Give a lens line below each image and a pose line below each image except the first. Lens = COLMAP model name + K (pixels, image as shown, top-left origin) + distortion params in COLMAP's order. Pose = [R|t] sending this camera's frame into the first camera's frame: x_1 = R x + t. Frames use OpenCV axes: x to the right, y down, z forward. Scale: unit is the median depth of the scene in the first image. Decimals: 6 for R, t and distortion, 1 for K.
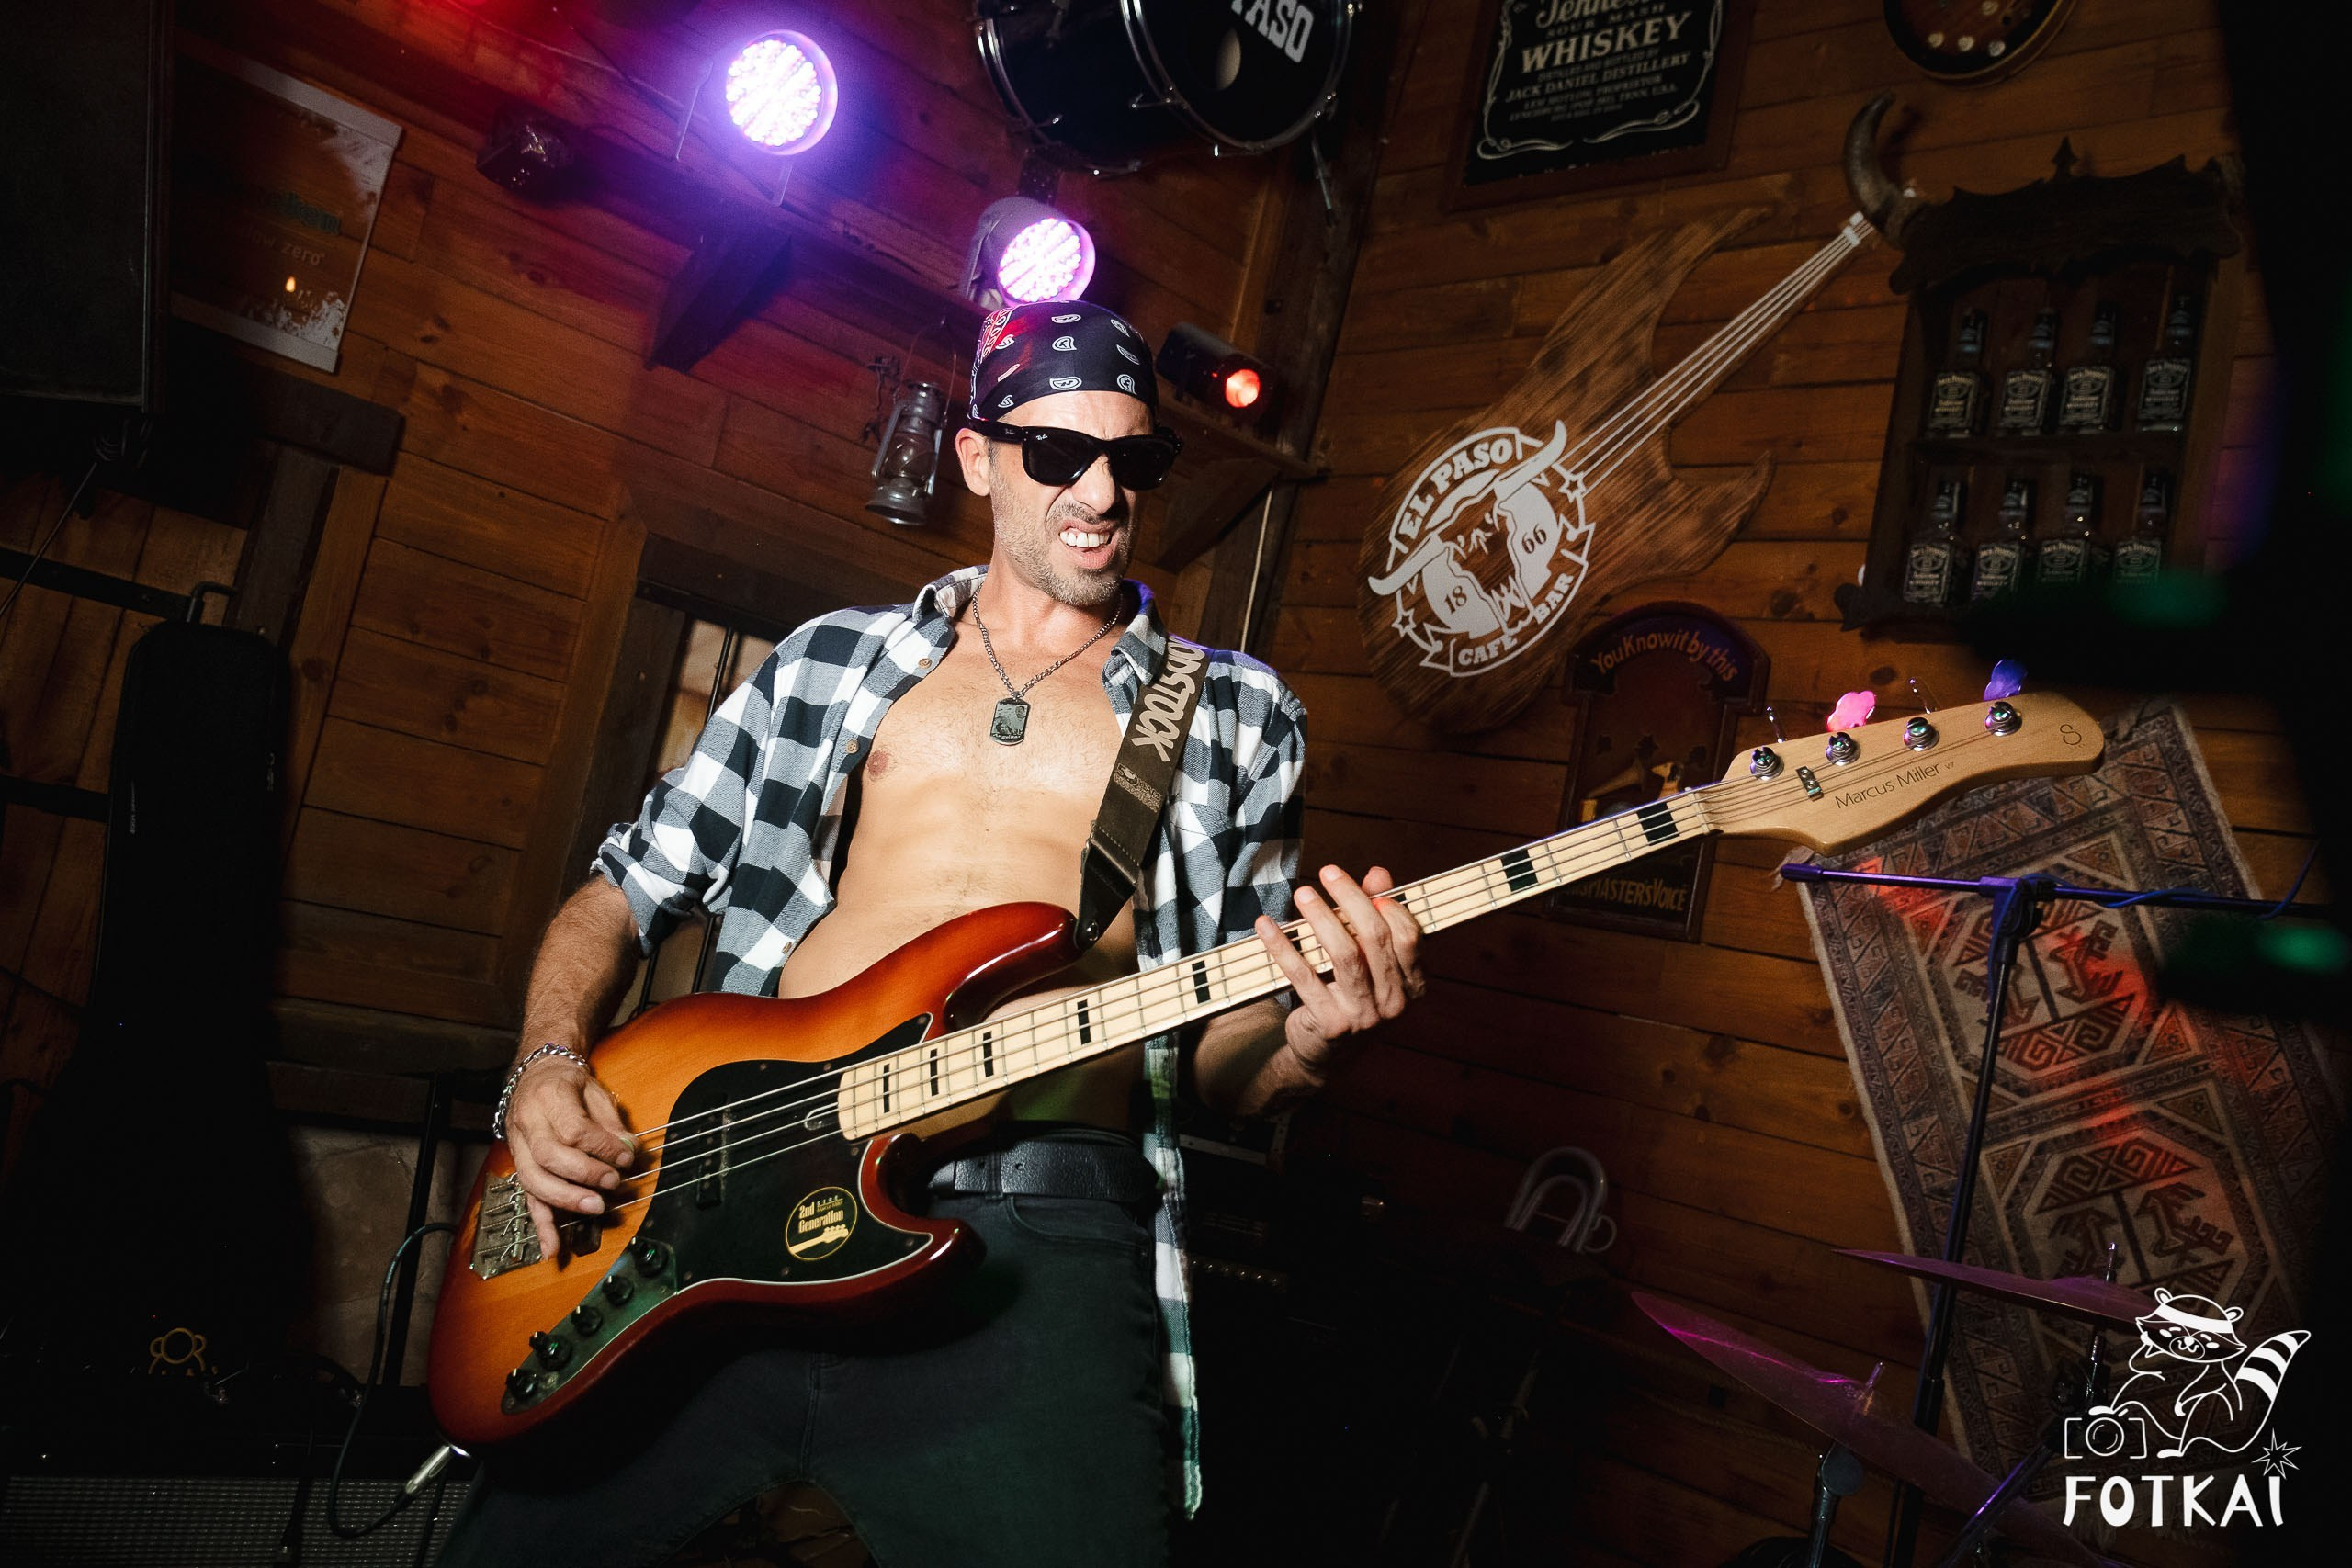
lens RADIAL K [[1873.4, 0, 1123.1], [0, 1873.4, 716.7], [0, 0, 1]] dist [-0.118605, 0.078998]
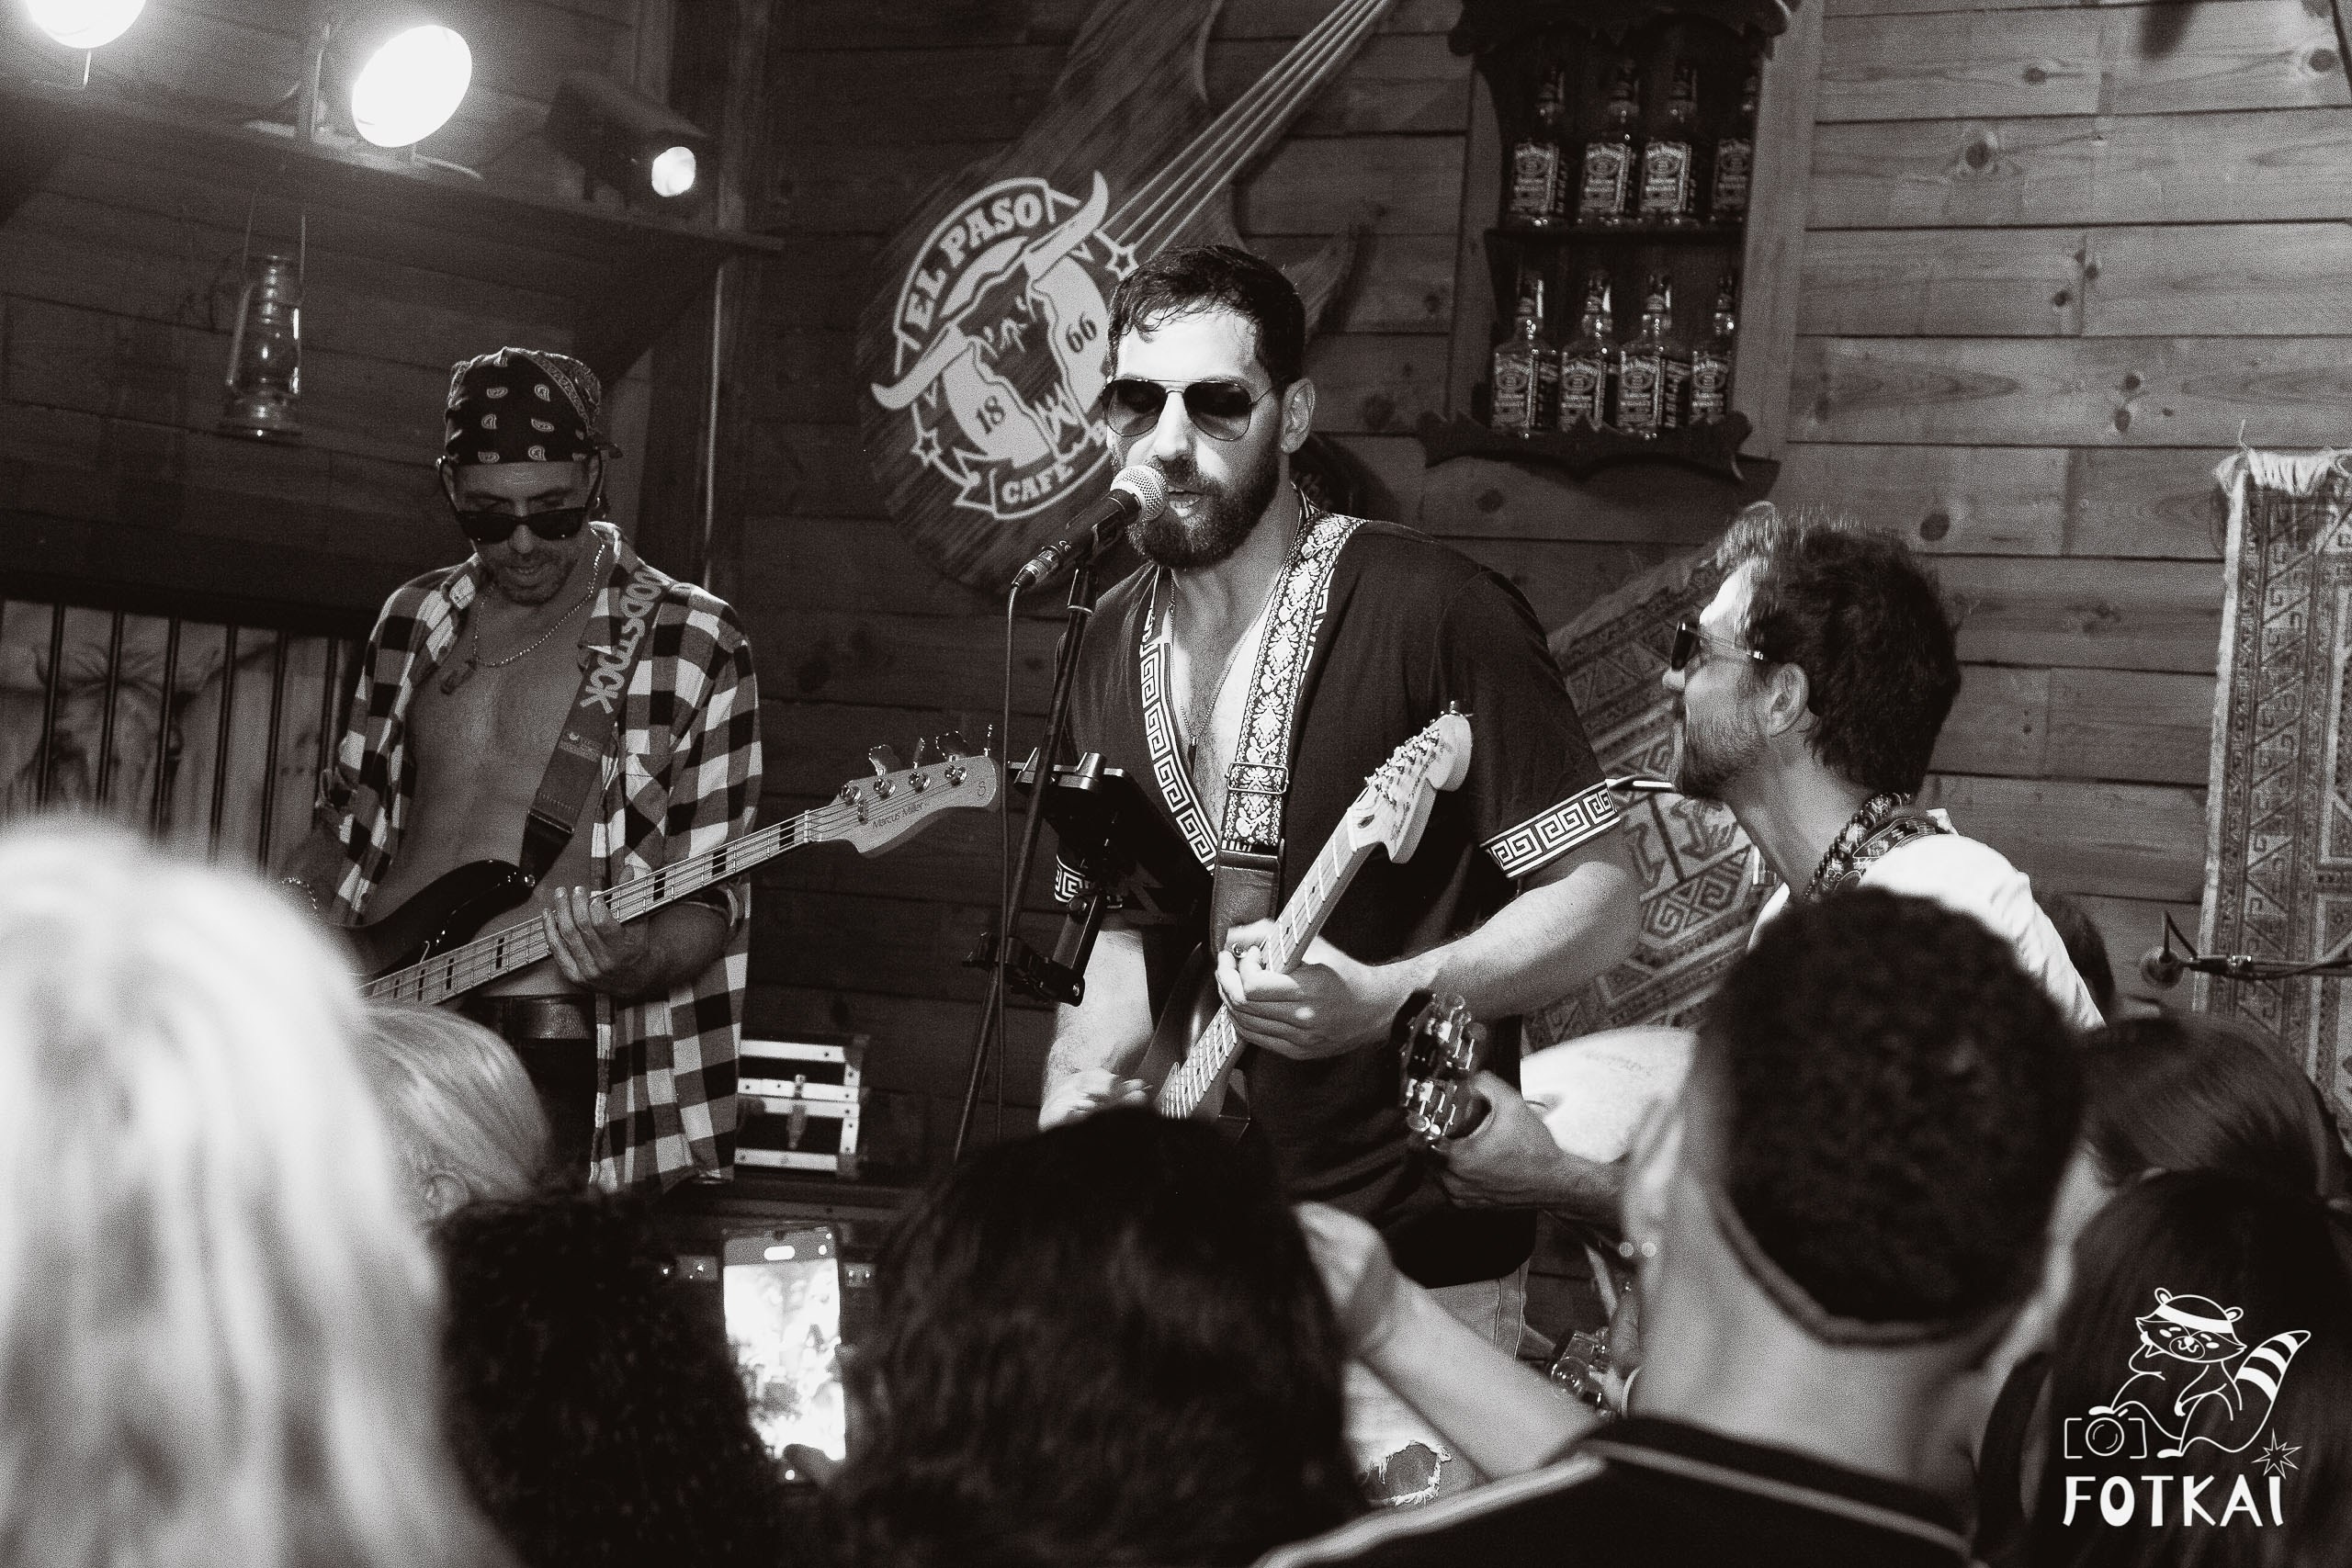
lens RADIAL K [[5222.3, 0, 1277.6], [0, 5222.3, 624.4], [0, 0, 1]] dist [0.408591, 0.000000]
pose [[0.972519, -0.128625, 0.194066, -0.139352], [0.109405, 0.988249, 0.106743, -0.203375], [-0.205515, -0.082578, 0.975164, -1.166976]]
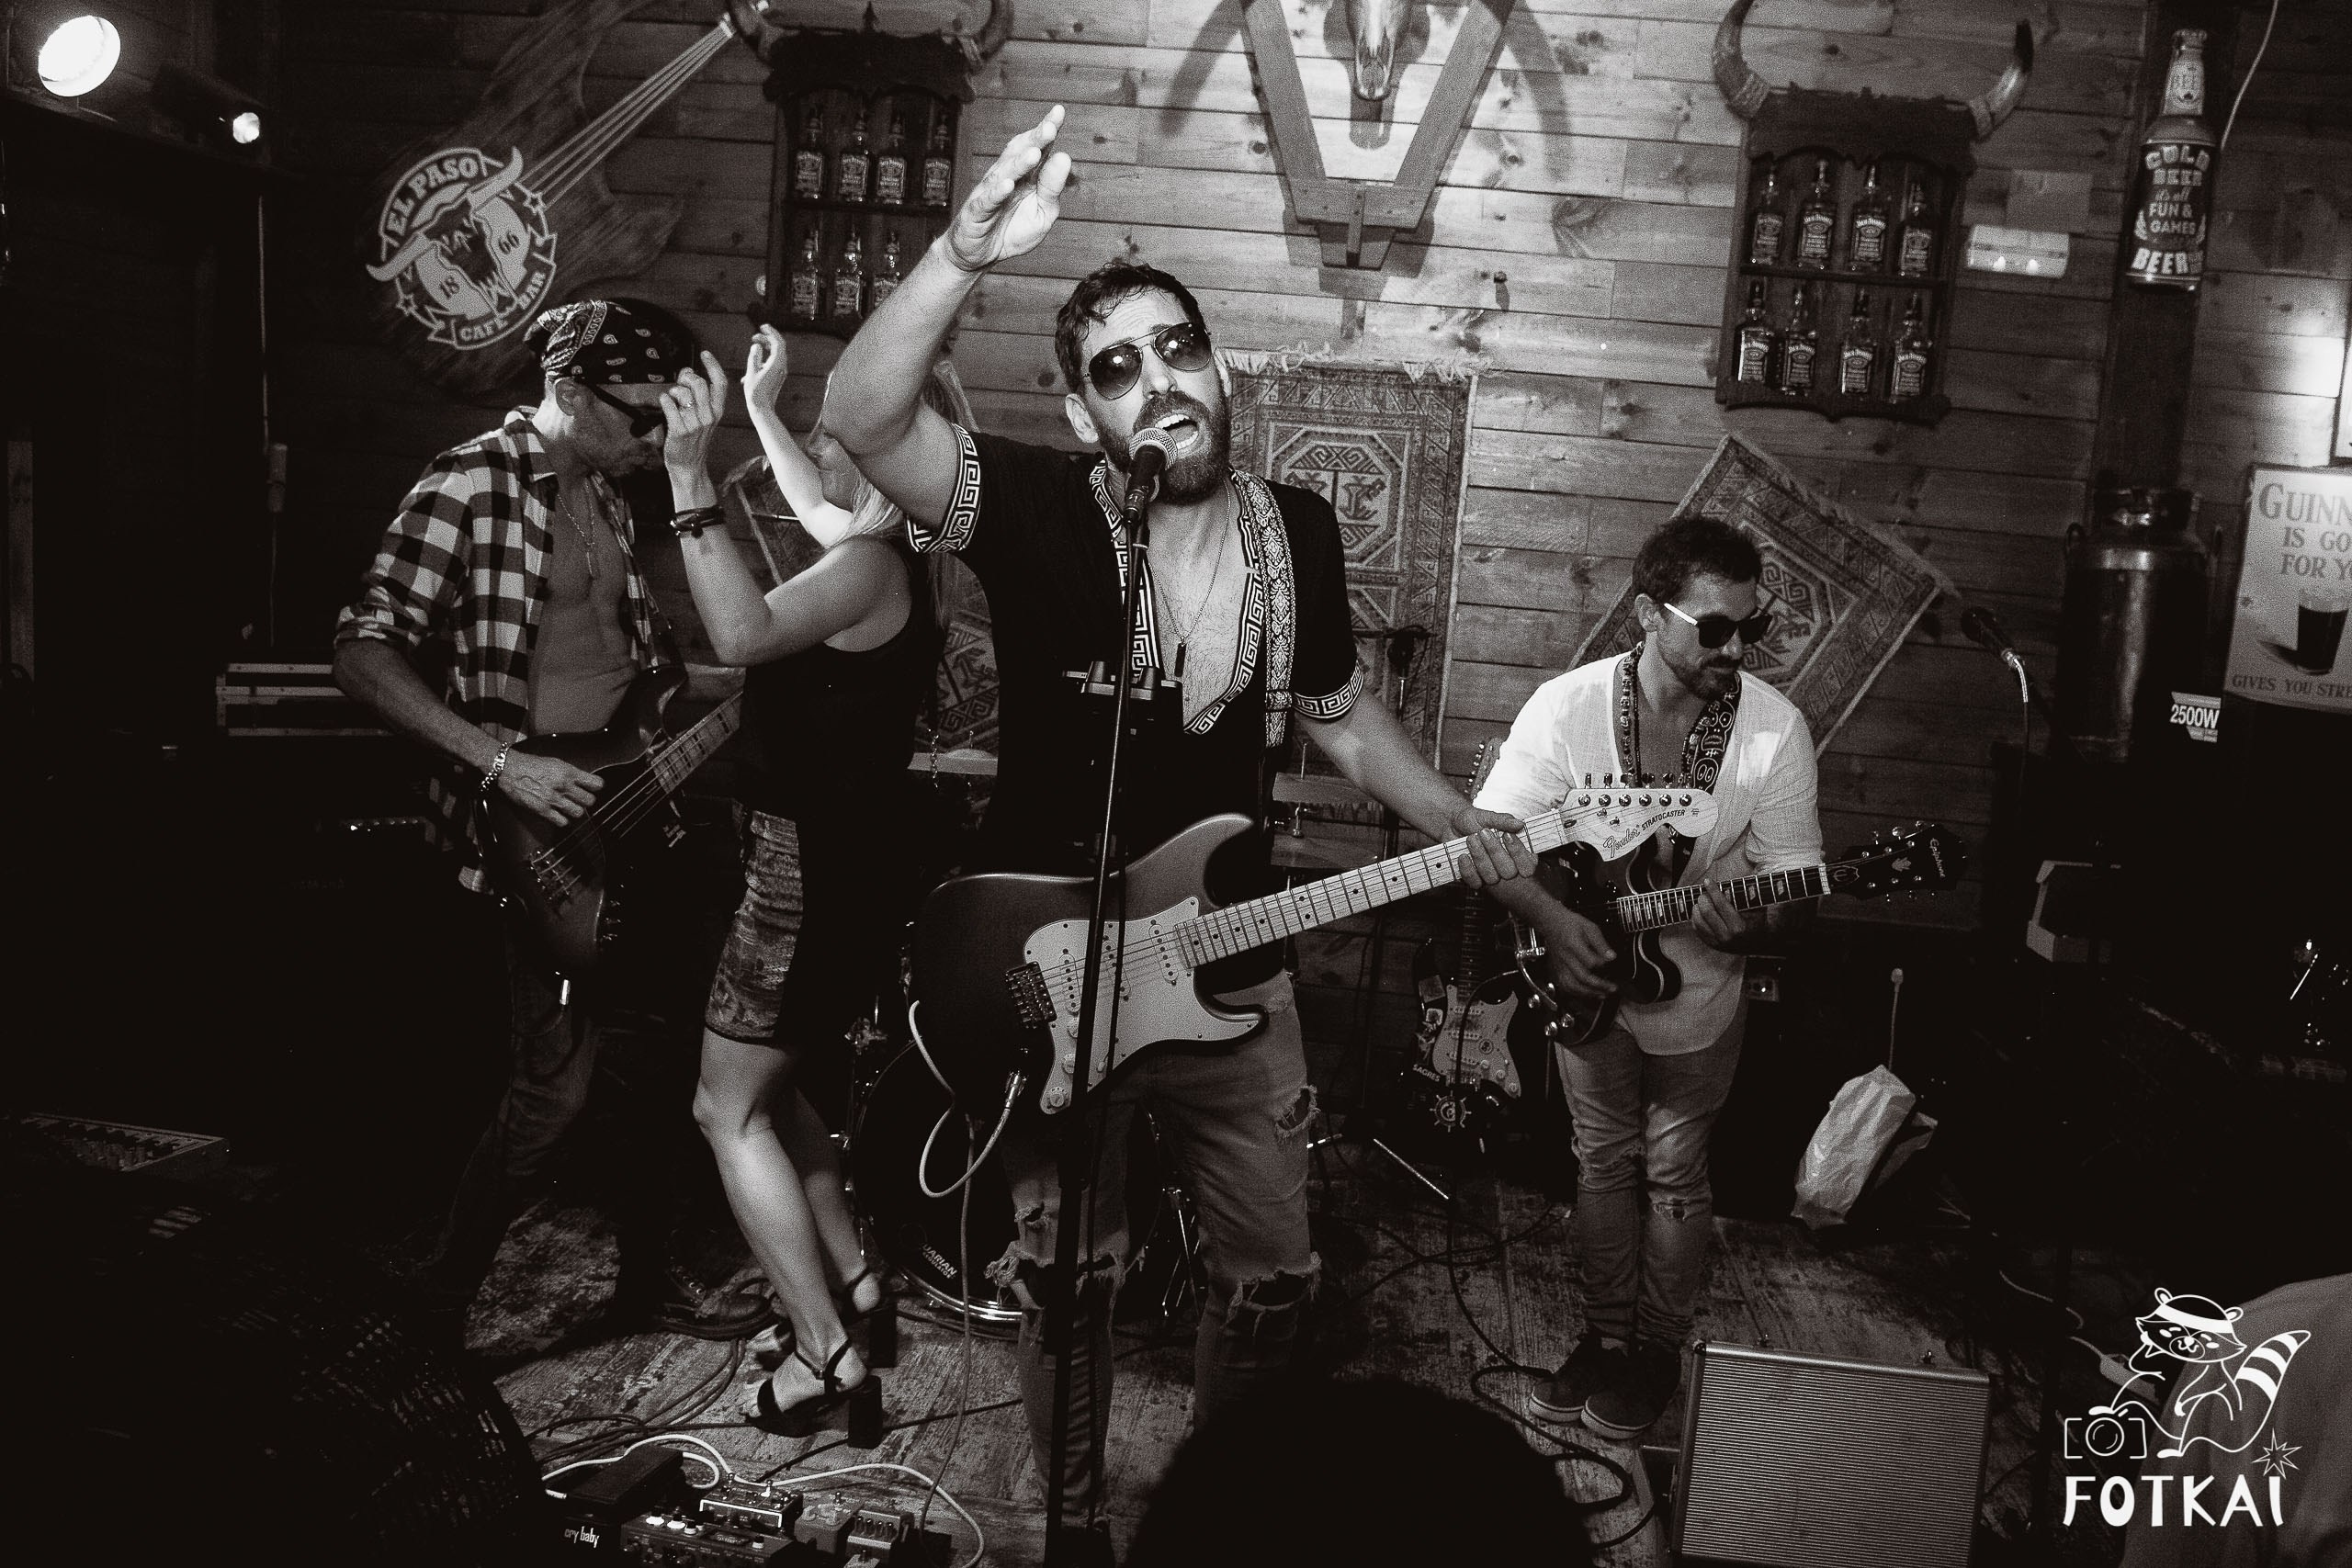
lens RADIAL K [[1873.4, 0, 1263.4], [0, 1873.4, 749.3], [0, 0, 1]] dist [-0.118605, 0.078998]
pose [[0.755574, -0.236830, 0.610753, -0.264660], [0.003843, 0.933944, 0.357398, -0.227848], [-0.655052, -0.267693, 0.706574, -0.393787]]
